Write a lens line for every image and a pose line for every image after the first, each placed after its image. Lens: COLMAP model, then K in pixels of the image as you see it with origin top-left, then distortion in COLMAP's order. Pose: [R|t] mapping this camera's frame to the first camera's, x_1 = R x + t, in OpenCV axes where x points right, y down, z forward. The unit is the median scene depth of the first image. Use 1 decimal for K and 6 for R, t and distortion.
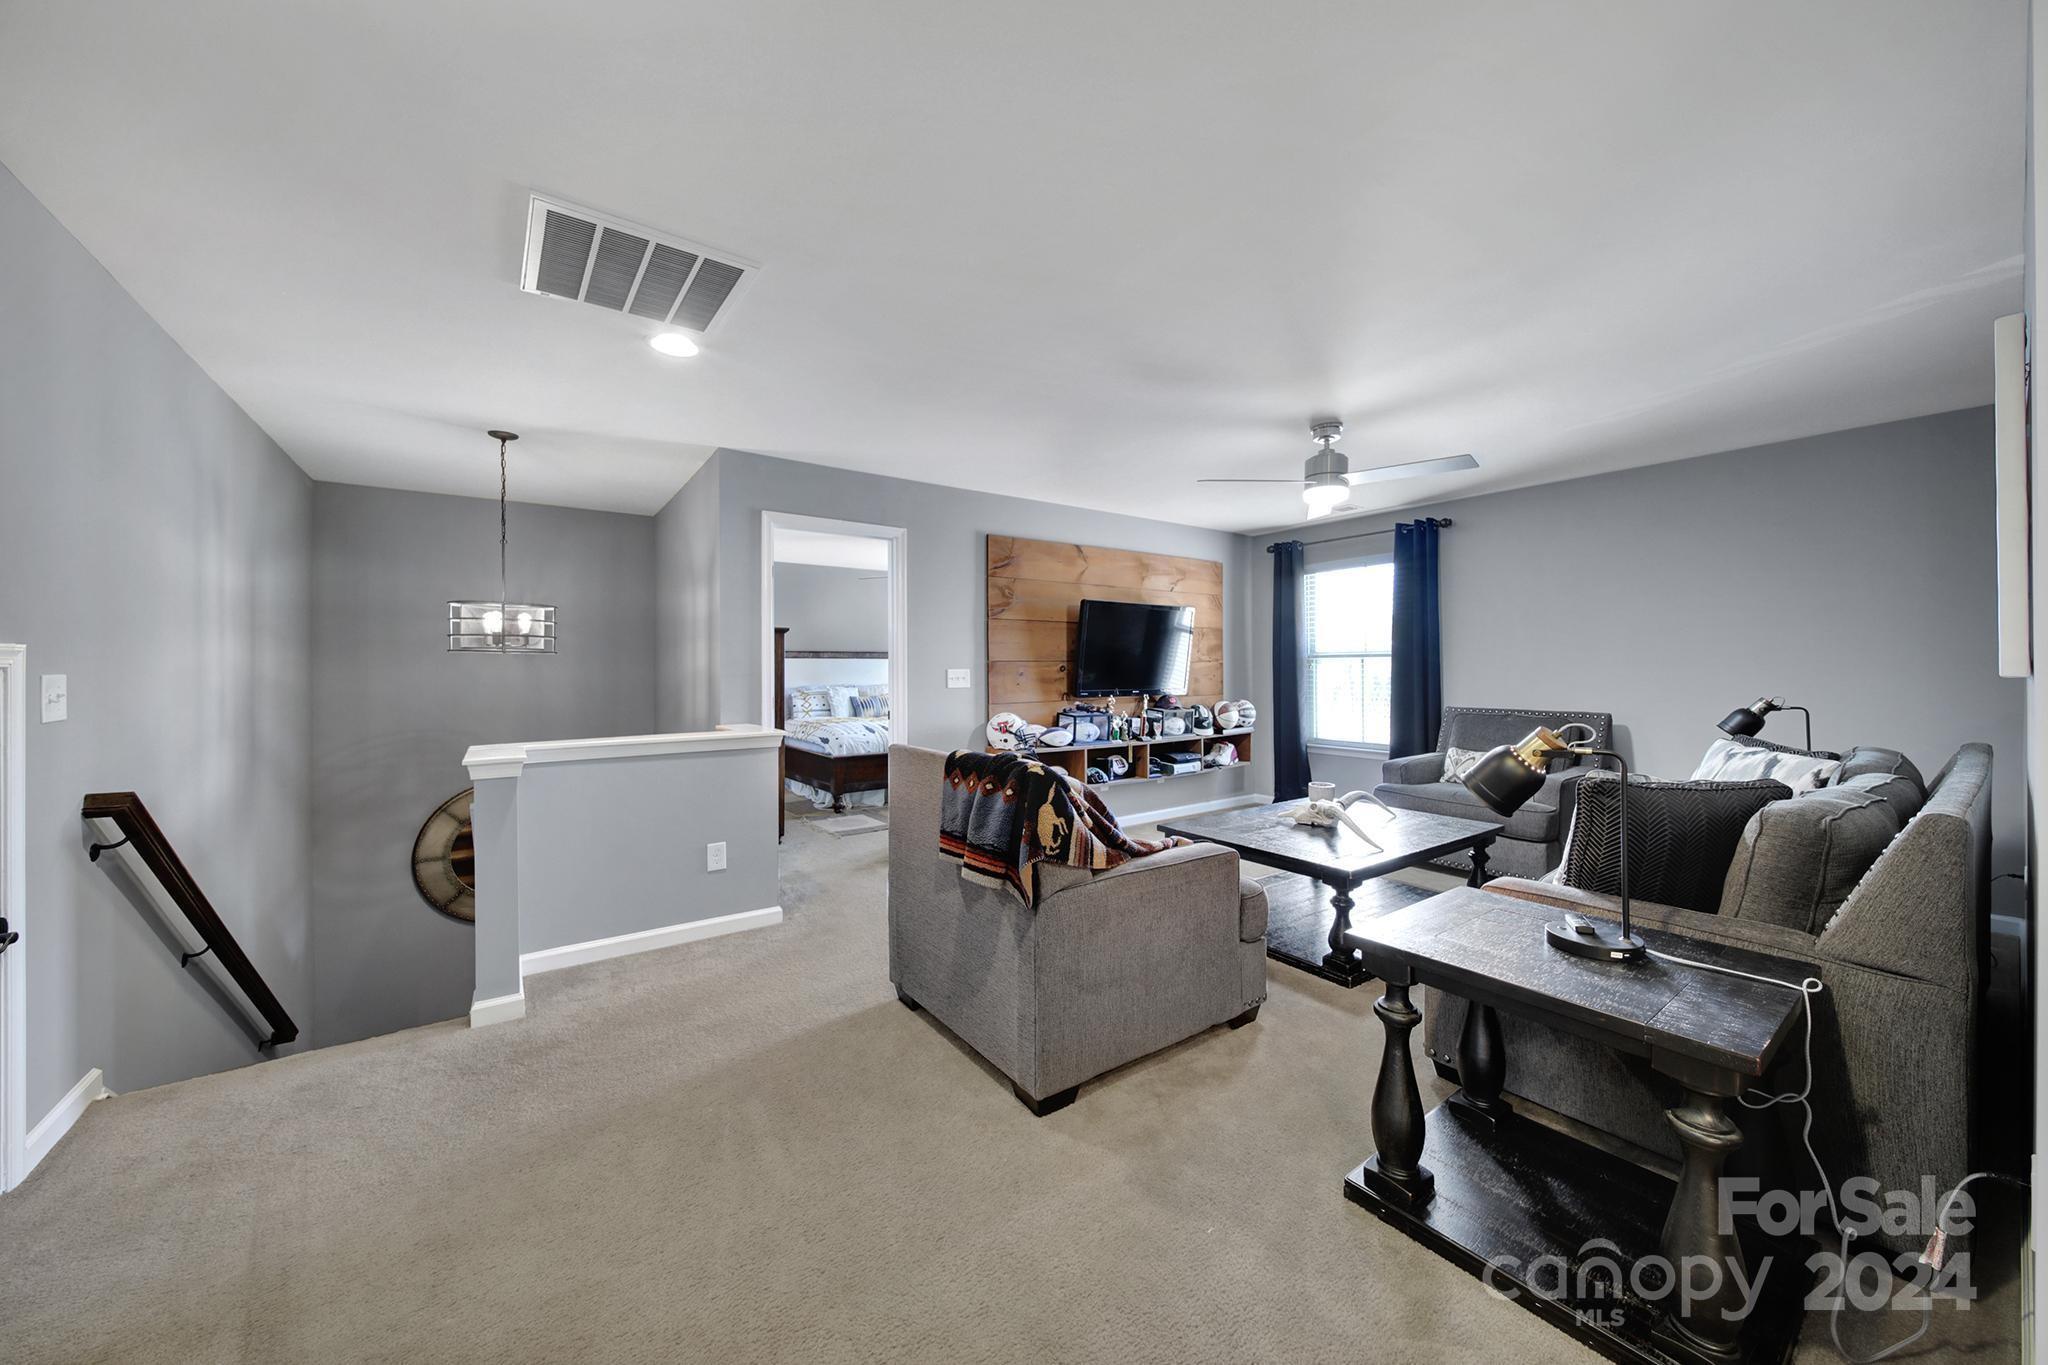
lens RADIAL K [[726.5, 0, 1018.4], [0, 726.5, 658.5], [0, 0, 1]] dist [0.000906, -0.000149]
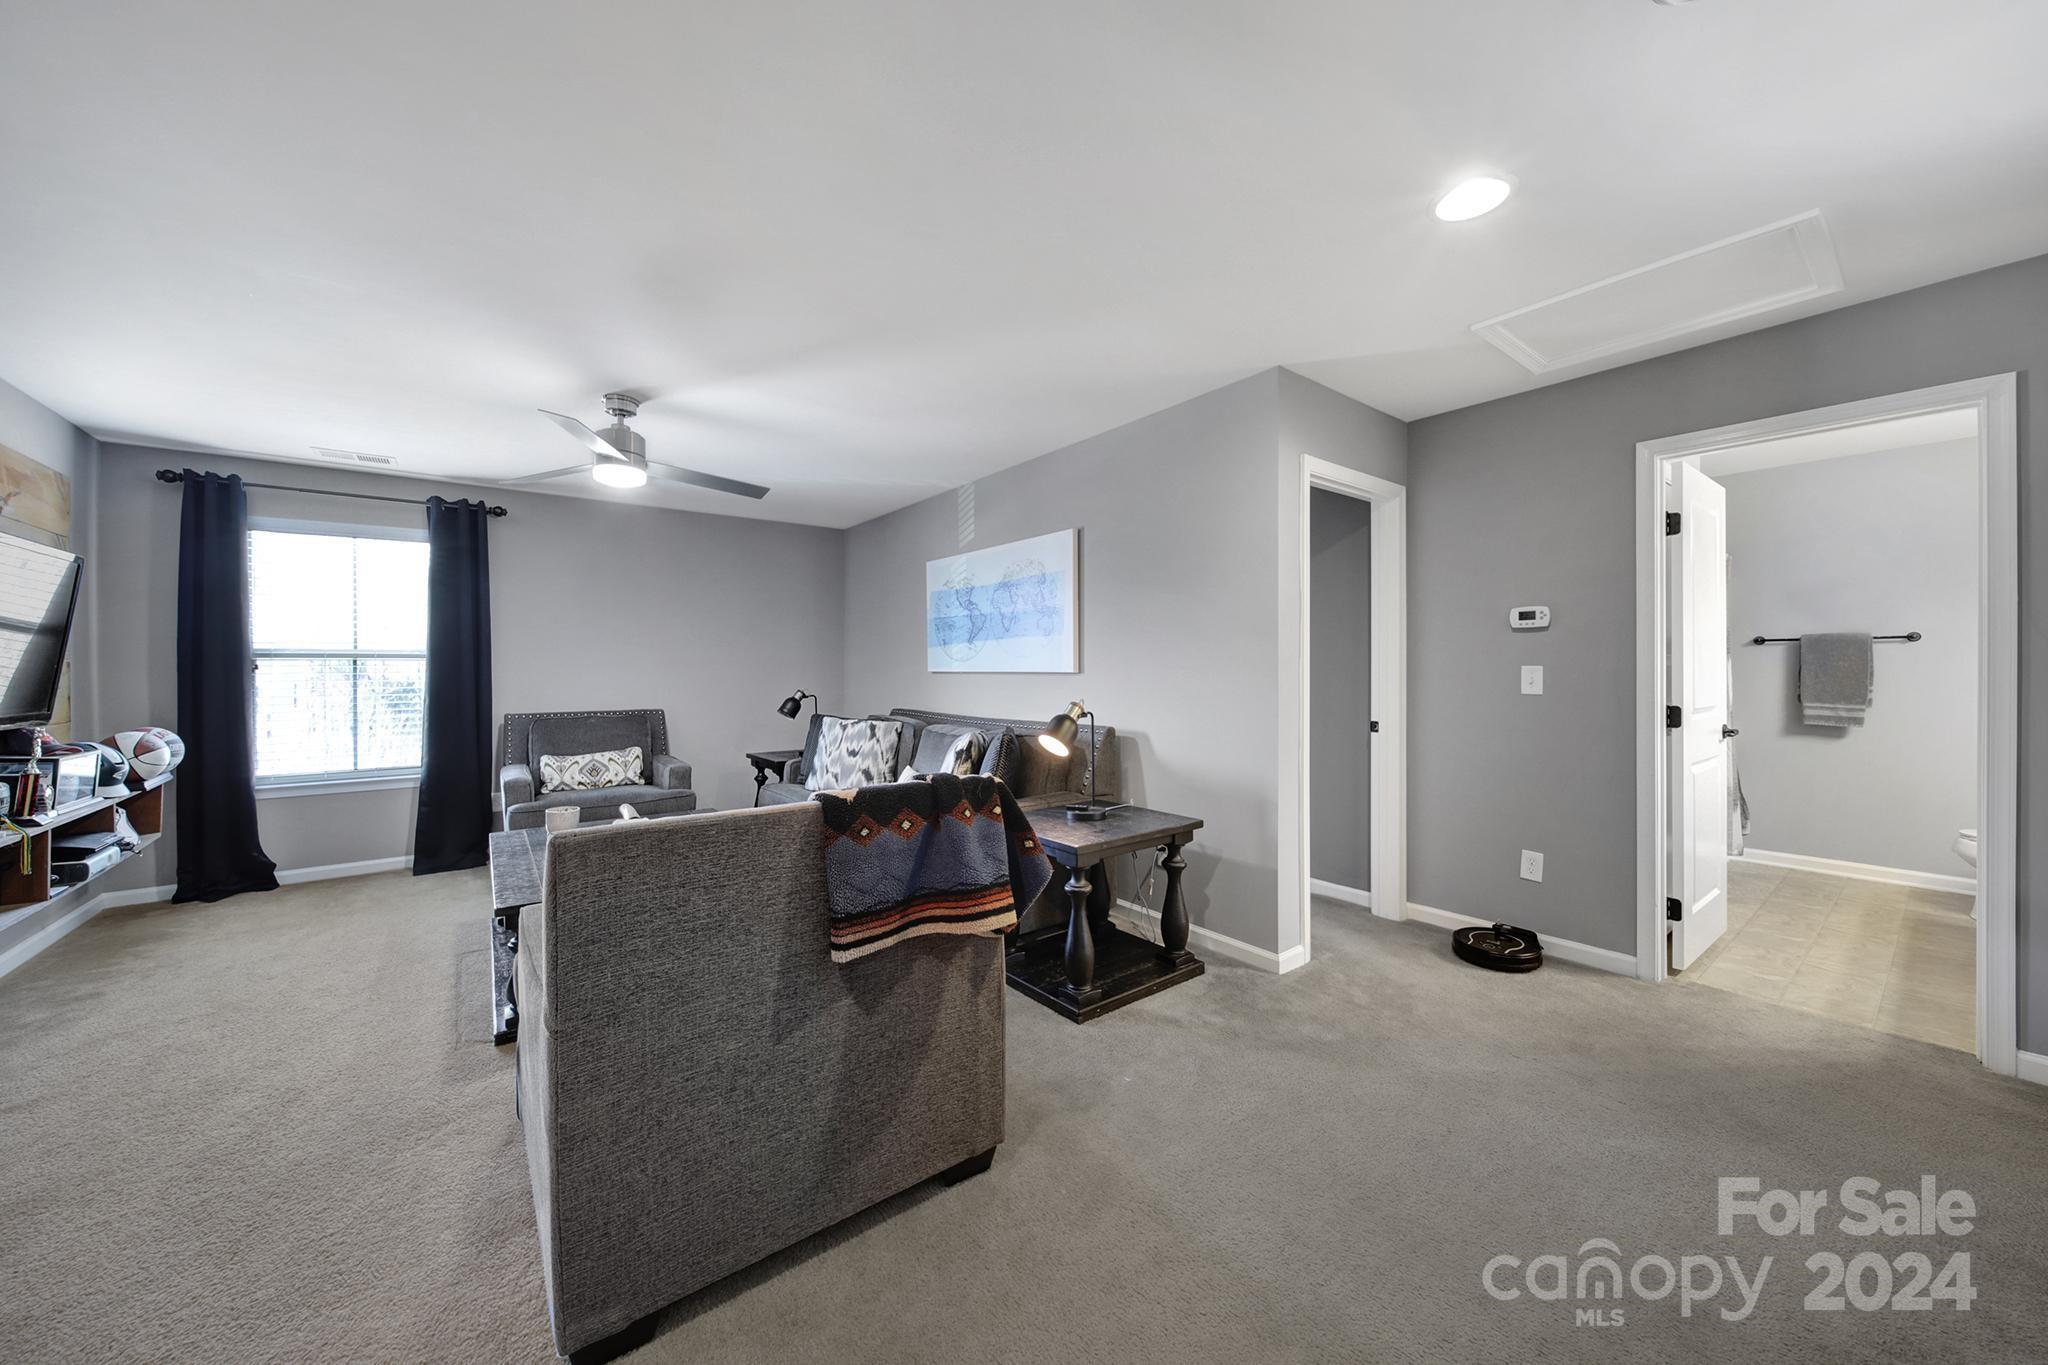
lens RADIAL K [[726.5, 0, 1018.4], [0, 726.5, 658.5], [0, 0, 1]] dist [0.000906, -0.000149]
pose [[-0.027627, 0.015608, 0.999496, -0.331323], [-0.006249, 0.999856, -0.015786, 0.006330], [-0.999599, -0.006682, -0.027525, 0.374877]]
